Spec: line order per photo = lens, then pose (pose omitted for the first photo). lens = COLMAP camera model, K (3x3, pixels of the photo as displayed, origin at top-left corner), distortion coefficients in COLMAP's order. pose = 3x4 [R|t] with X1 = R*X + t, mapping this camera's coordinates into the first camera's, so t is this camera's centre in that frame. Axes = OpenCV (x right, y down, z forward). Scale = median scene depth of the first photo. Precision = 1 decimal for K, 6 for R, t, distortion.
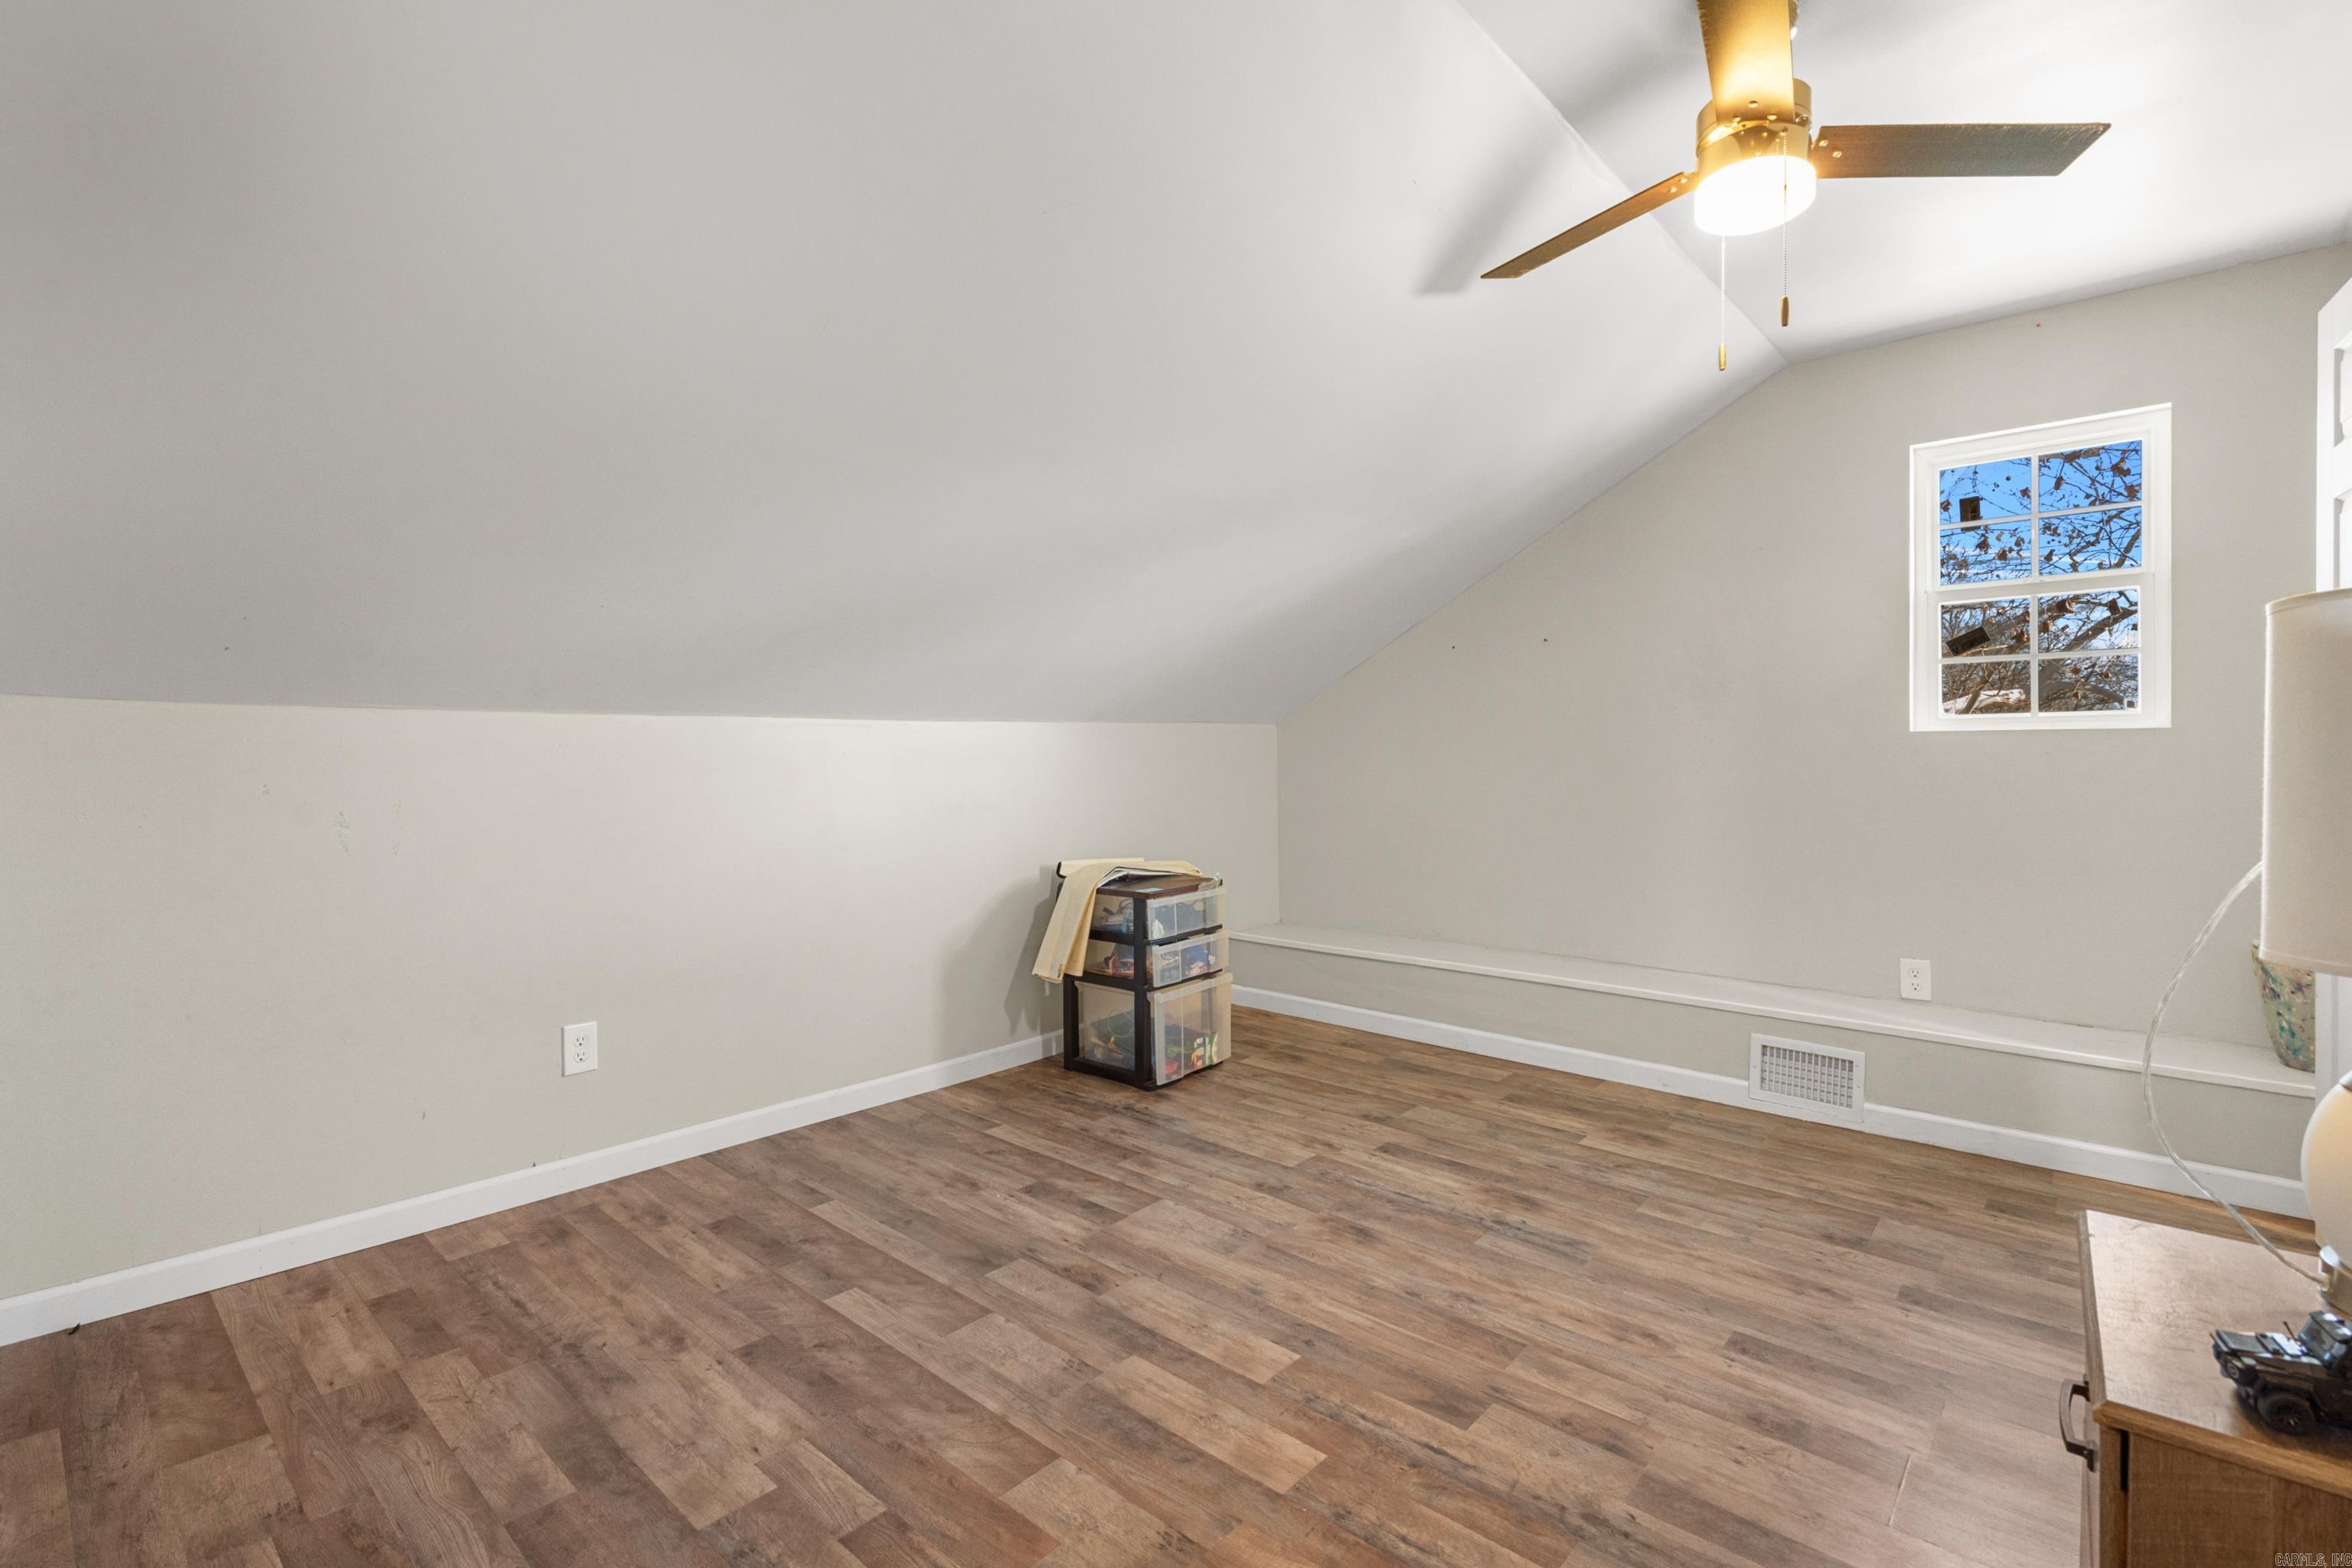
lens RADIAL K [[1077.3, 0, 1159.6], [0, 1077.3, 761.1], [0, 0, 1]] dist [-0.004467, 0.002469]
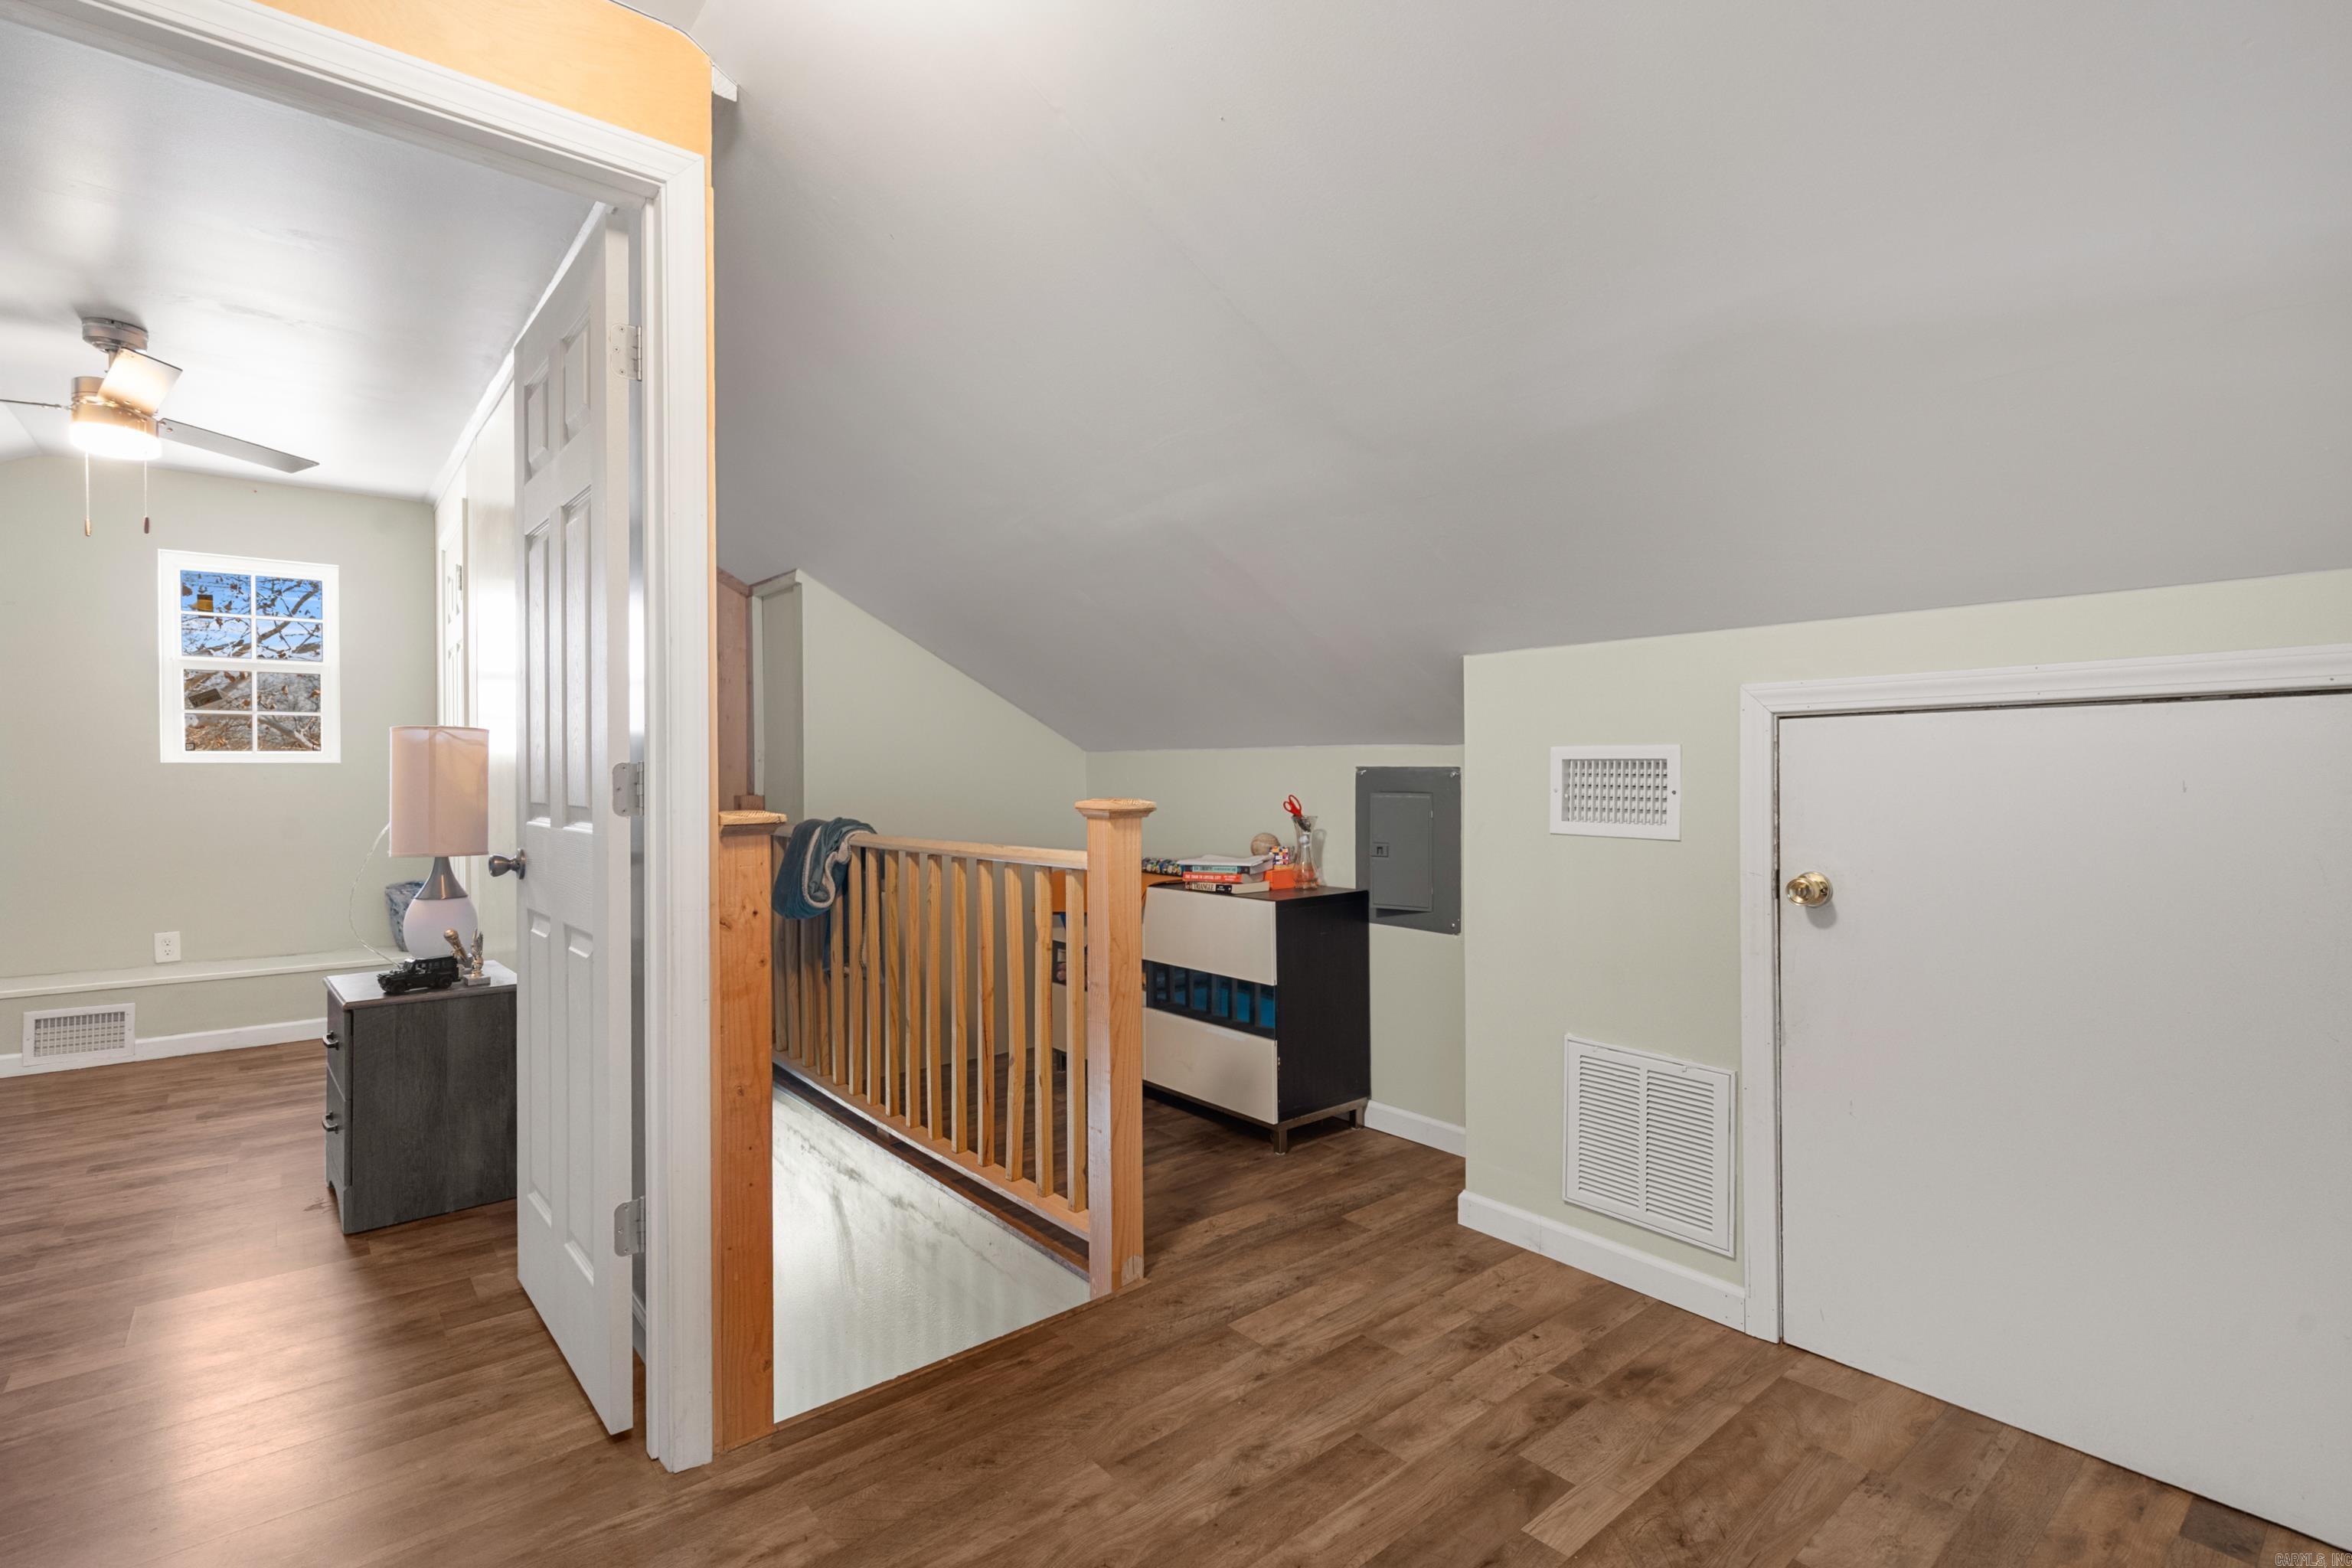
lens RADIAL K [[1077.3, 0, 1160.1], [0, 1077.3, 774.2], [0, 0, 1]] dist [-0.004467, 0.002469]
pose [[0.149472, -0.000052, 0.988766, -0.725365], [0.008115, 0.999966, -0.001174, -0.001519], [-0.988733, 0.008199, 0.149468, -0.704362]]
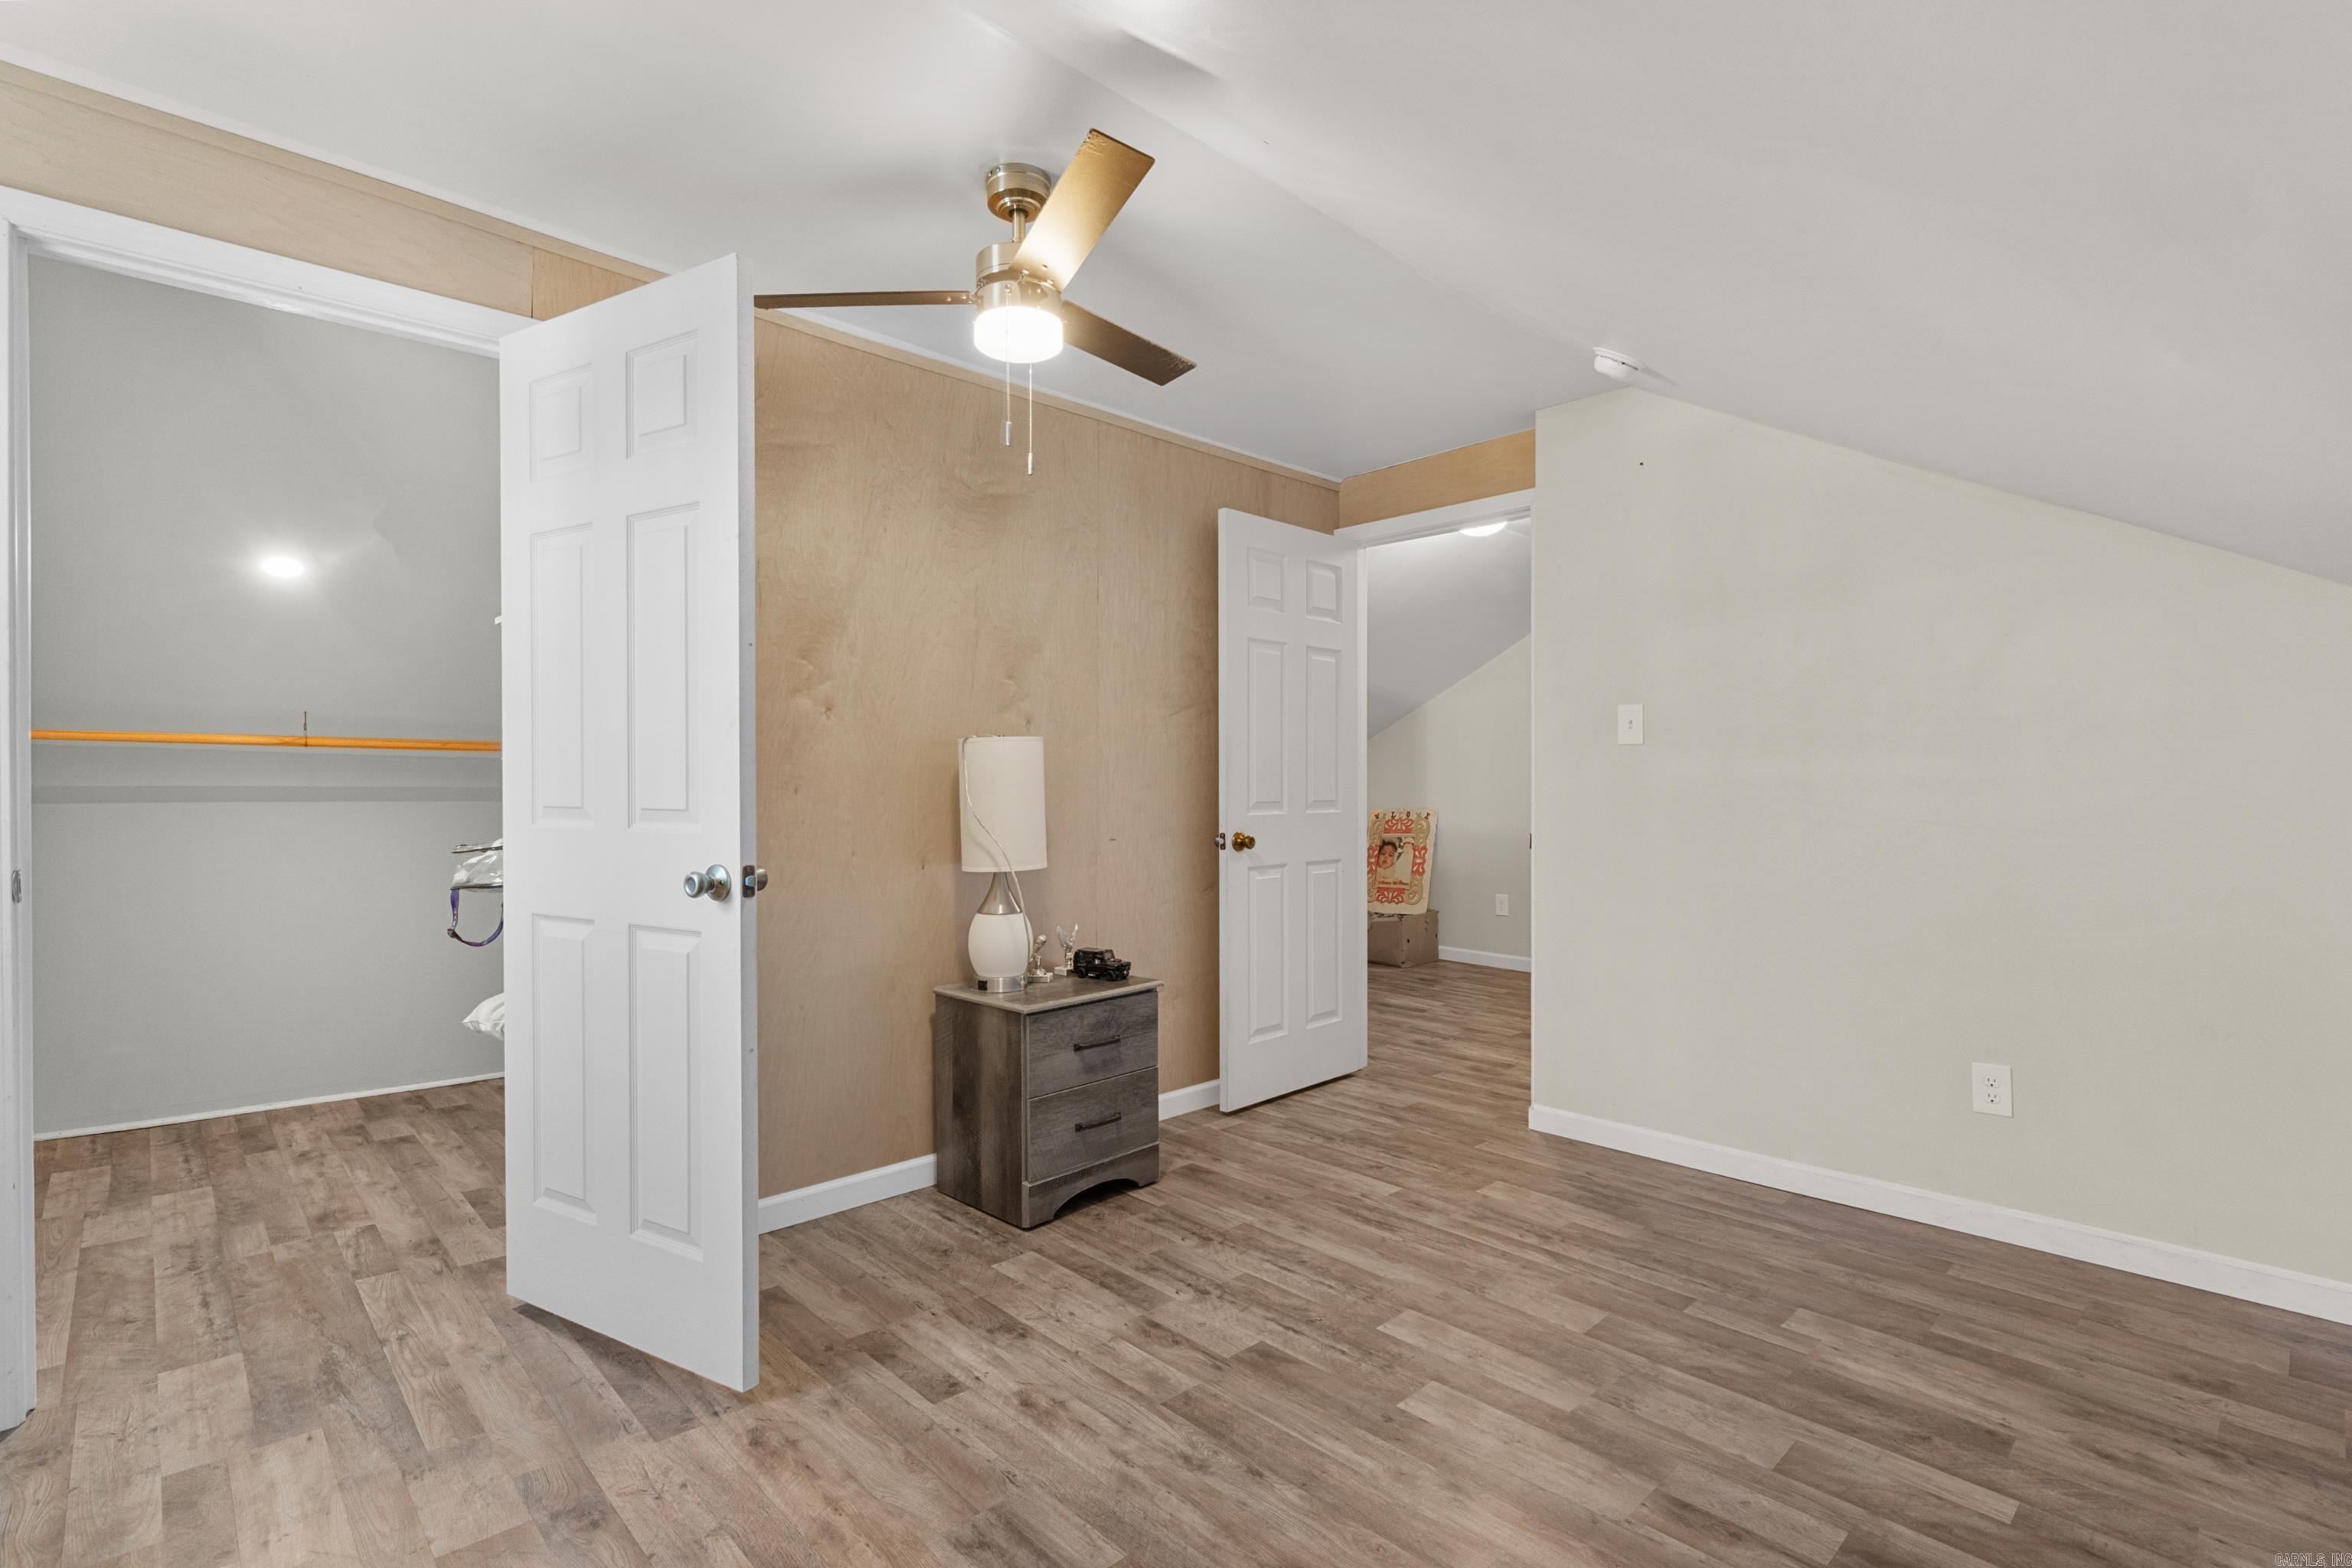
lens RADIAL K [[1077.3, 0, 1175.4], [0, 1077.3, 788.0], [0, 0, 1]] dist [-0.004467, 0.002469]
pose [[-0.997448, 0.000028, 0.071392, 0.252163], [0.000529, 0.999975, 0.007003, -0.019677], [-0.071390, 0.007023, -0.997424, 1.912262]]
